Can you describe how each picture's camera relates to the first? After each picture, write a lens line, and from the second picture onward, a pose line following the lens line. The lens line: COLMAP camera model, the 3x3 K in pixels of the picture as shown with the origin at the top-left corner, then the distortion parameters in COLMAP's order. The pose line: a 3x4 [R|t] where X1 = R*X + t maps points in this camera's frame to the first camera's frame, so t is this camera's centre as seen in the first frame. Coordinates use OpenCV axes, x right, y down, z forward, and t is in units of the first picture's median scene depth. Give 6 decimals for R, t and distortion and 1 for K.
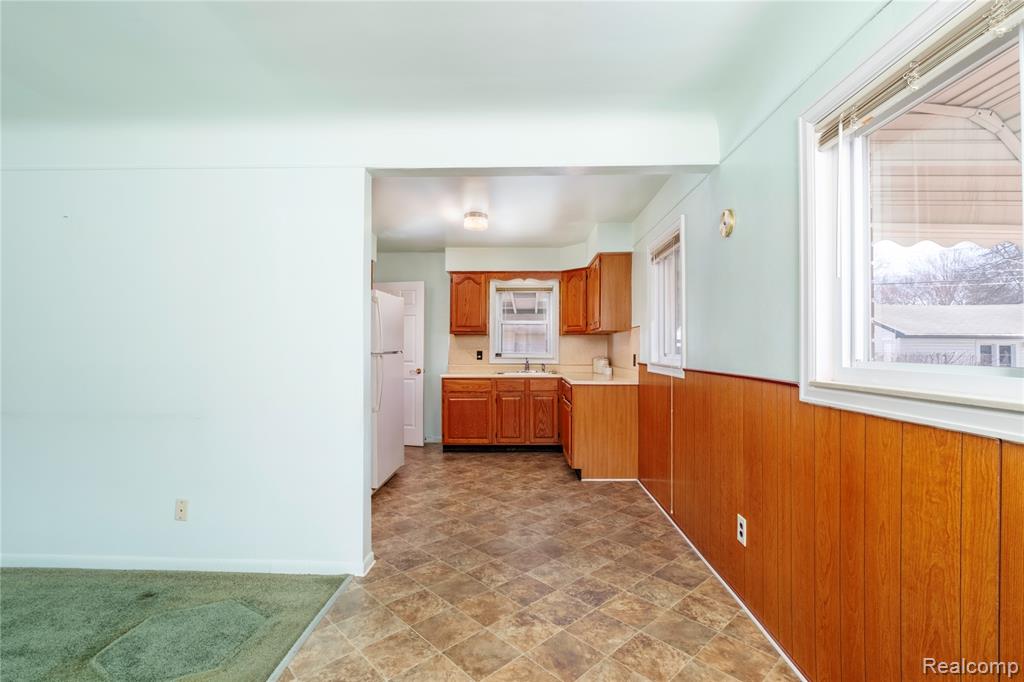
lens RADIAL K [[487.9, 0, 503.6], [0, 487.9, 342.7], [0, 0, 1]] dist [0.010267, -0.002093]
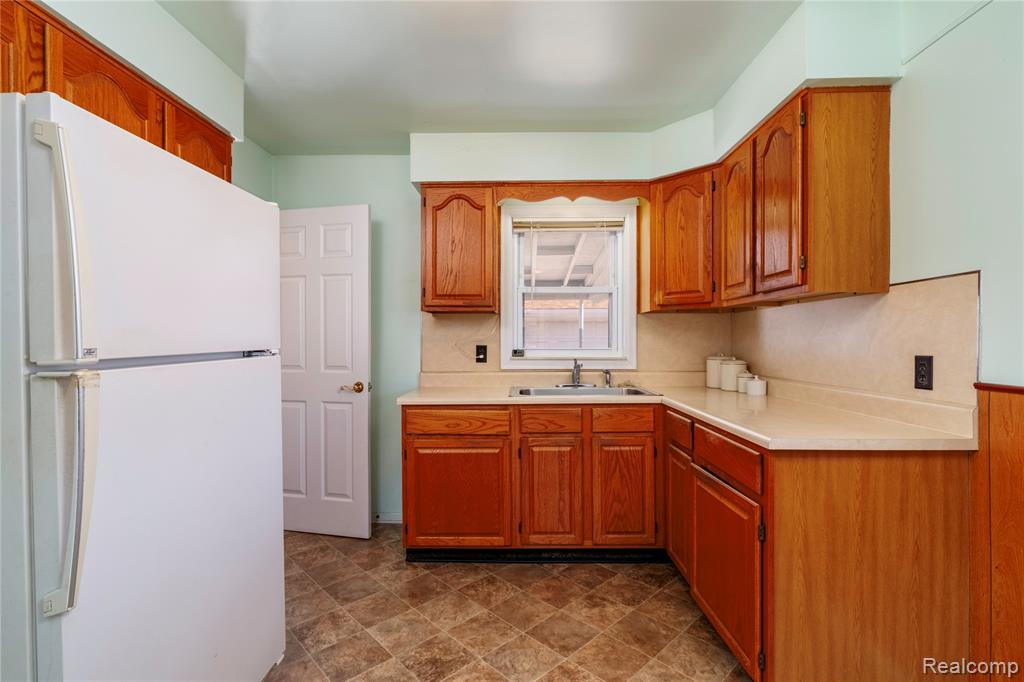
lens RADIAL K [[487.9, 0, 509.9], [0, 487.9, 340.4], [0, 0, 1]] dist [0.010267, -0.002093]
pose [[0.999685, -0.004498, 0.024682, -0.035004], [0.004171, 0.999903, 0.013287, 0.005334], [-0.024739, -0.013180, 0.999607, 0.531606]]
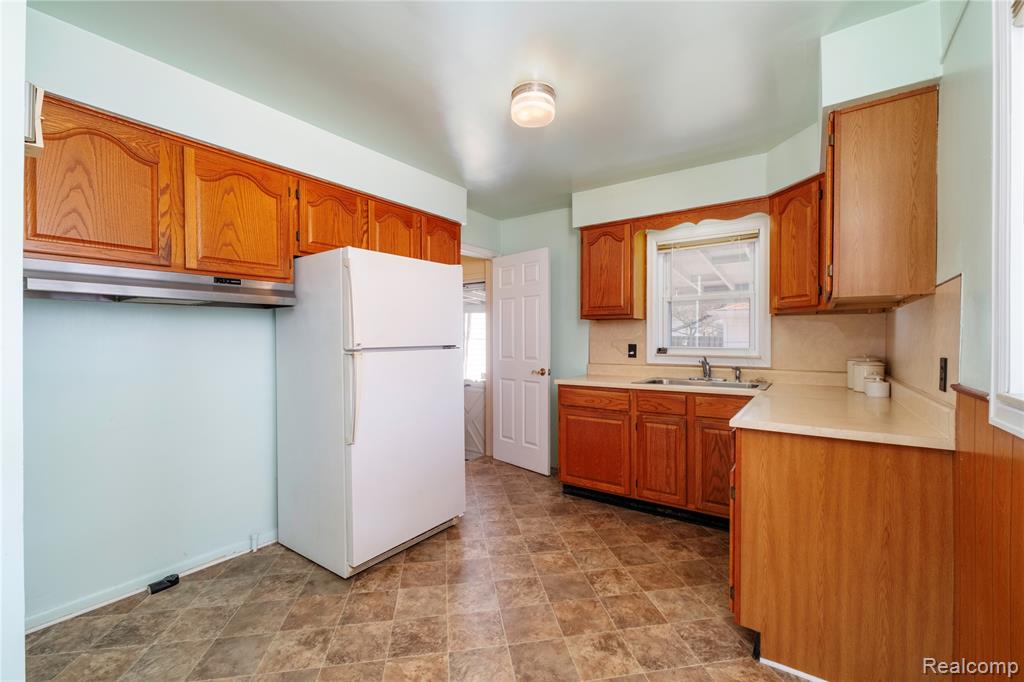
lens RADIAL K [[430.4, 0, 508.6], [0, 430.4, 342.4], [0, 0, 1]] dist [-0.005003, 0.001963]
pose [[0.836349, 0.001956, -0.548194, 0.142597], [0.008281, 0.999834, 0.016202, 0.003897], [0.548135, -0.018090, 0.836194, 0.461473]]
